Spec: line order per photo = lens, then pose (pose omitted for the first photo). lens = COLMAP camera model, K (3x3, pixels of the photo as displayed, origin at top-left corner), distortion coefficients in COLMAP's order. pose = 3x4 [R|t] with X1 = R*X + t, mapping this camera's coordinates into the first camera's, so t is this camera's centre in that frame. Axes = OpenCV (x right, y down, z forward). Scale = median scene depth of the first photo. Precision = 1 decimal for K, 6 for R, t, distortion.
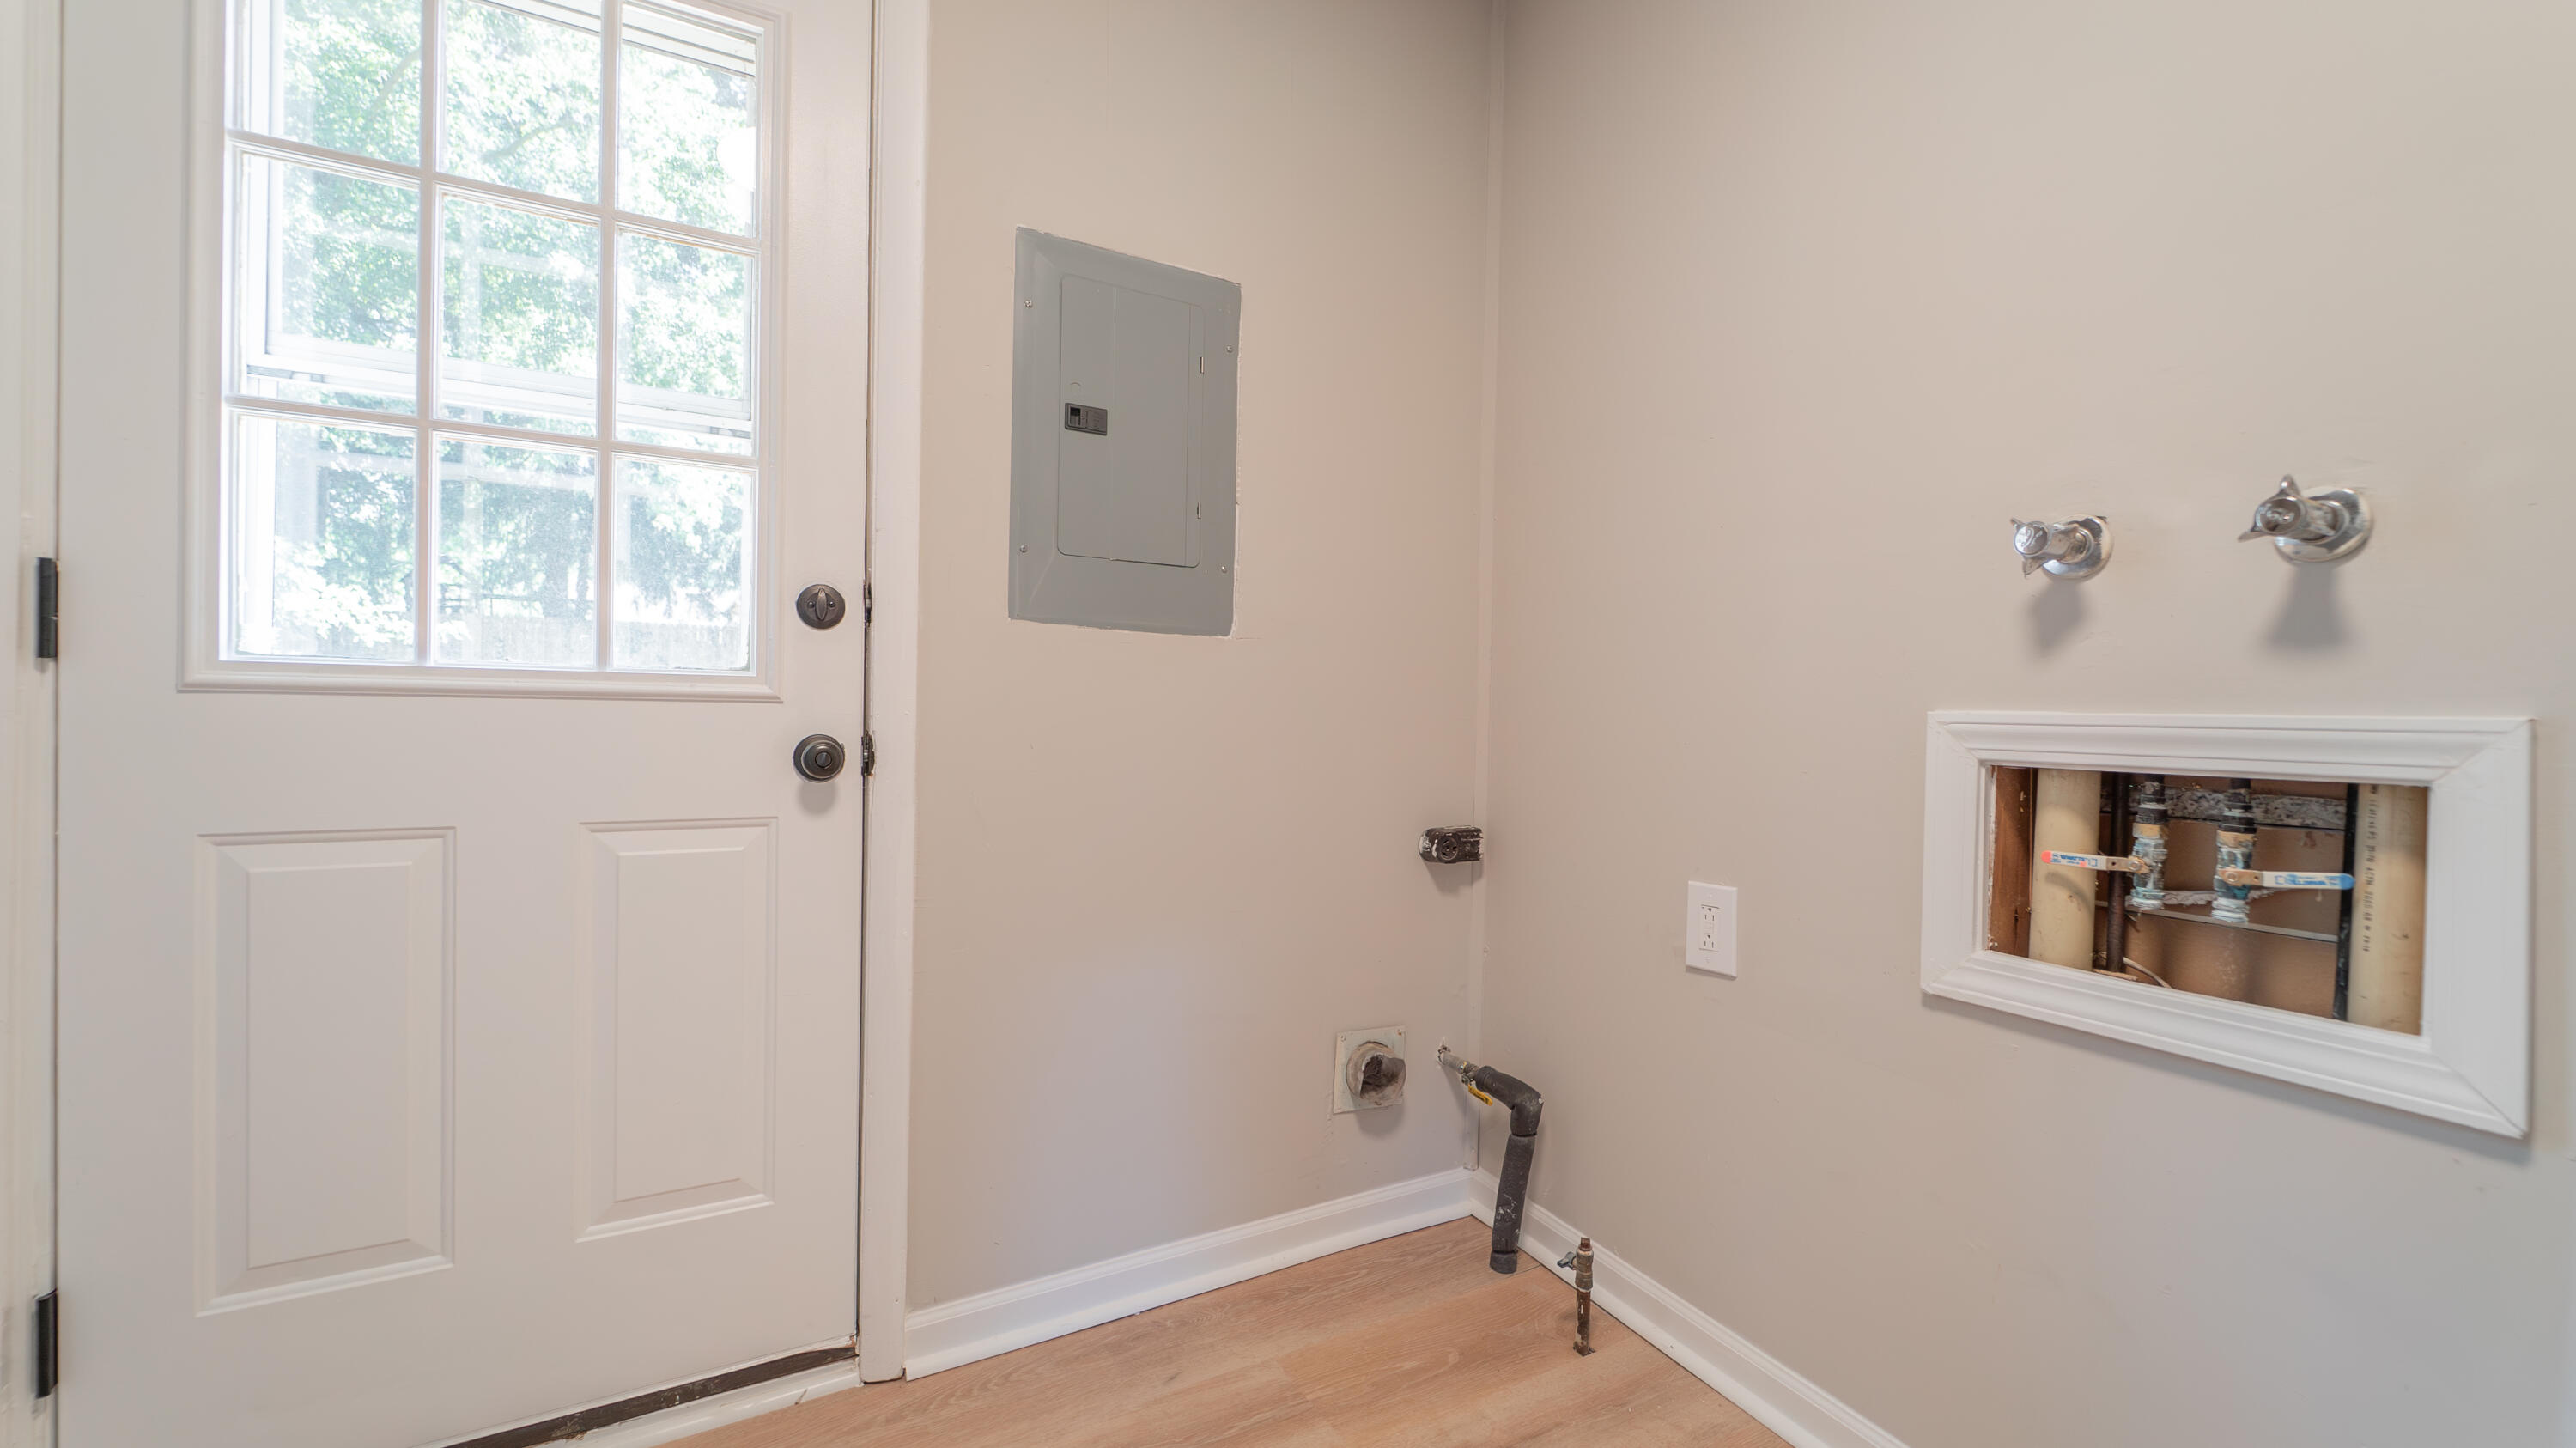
lens RADIAL K [[1030.8, 0, 1292.9], [0, 1030.8, 728.6], [0, 0, 1]] dist [0.001032, -0.001241]
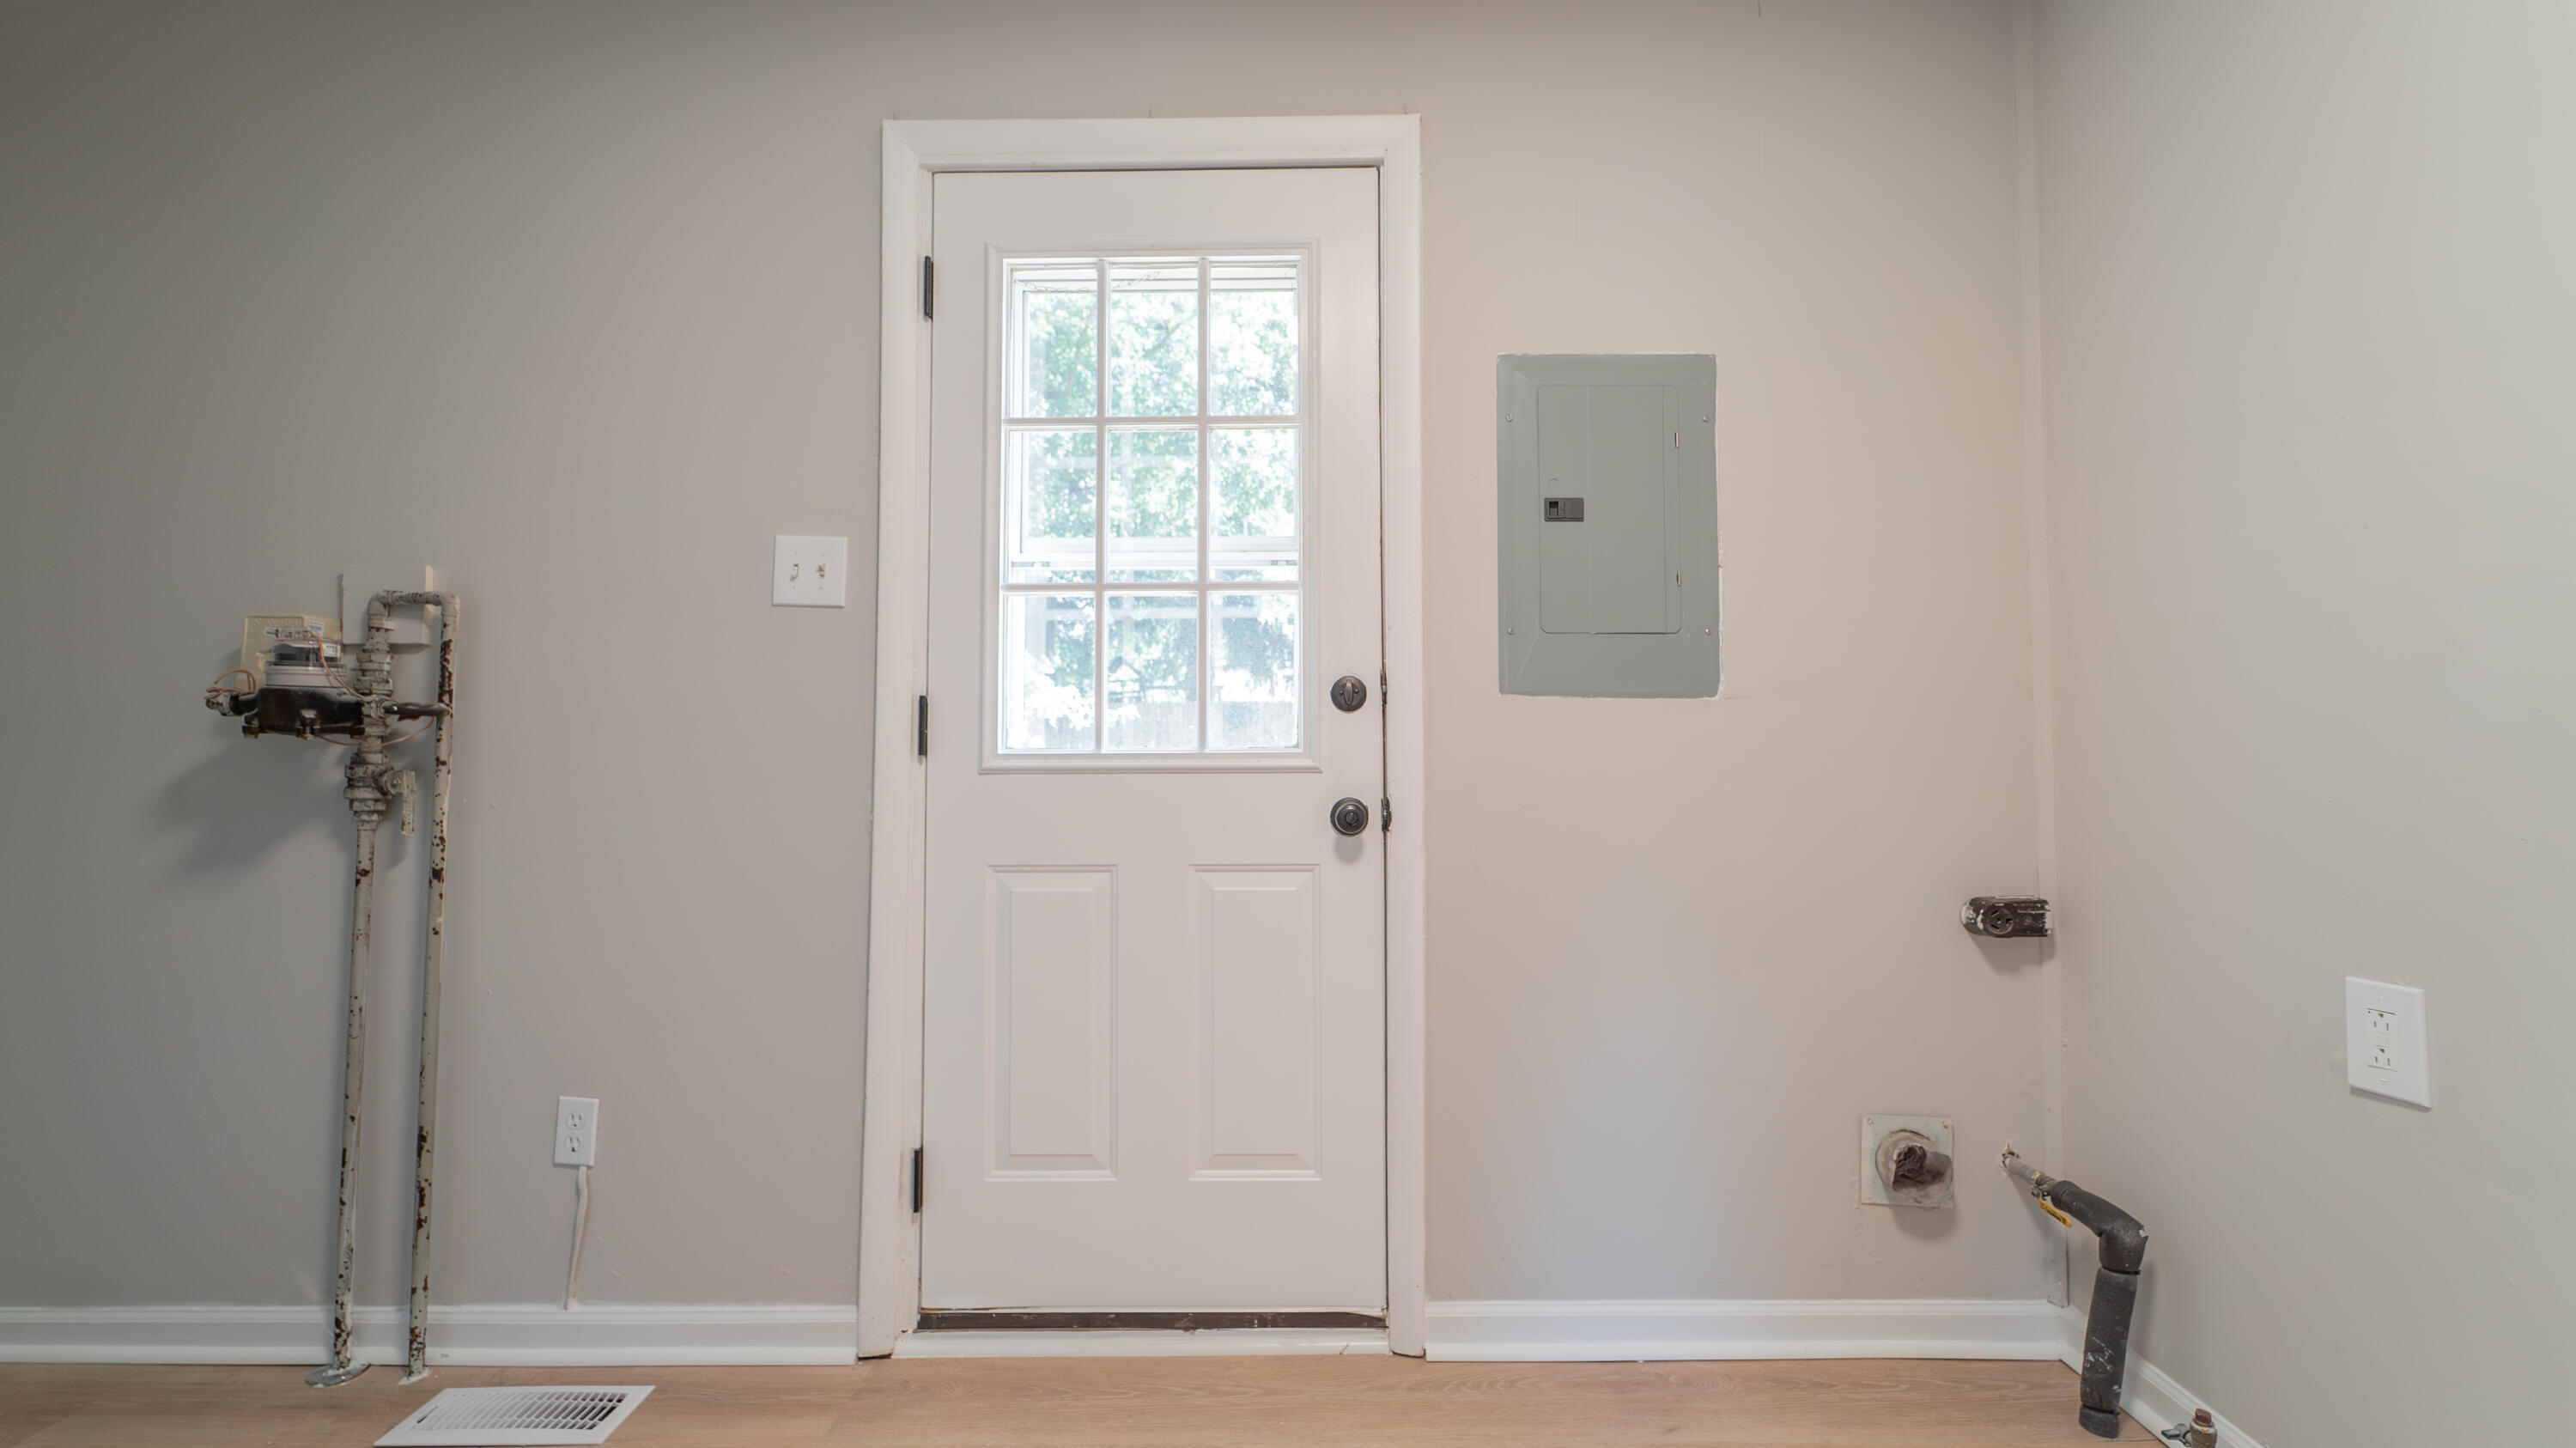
lens RADIAL K [[1030.8, 0, 1292.9], [0, 1030.8, 728.6], [0, 0, 1]] dist [0.001032, -0.001241]
pose [[0.864125, -0.040260, -0.501664, 0.080037], [0.012162, 0.998175, -0.059158, -0.003435], [0.503130, 0.045019, 0.863038, -0.077233]]
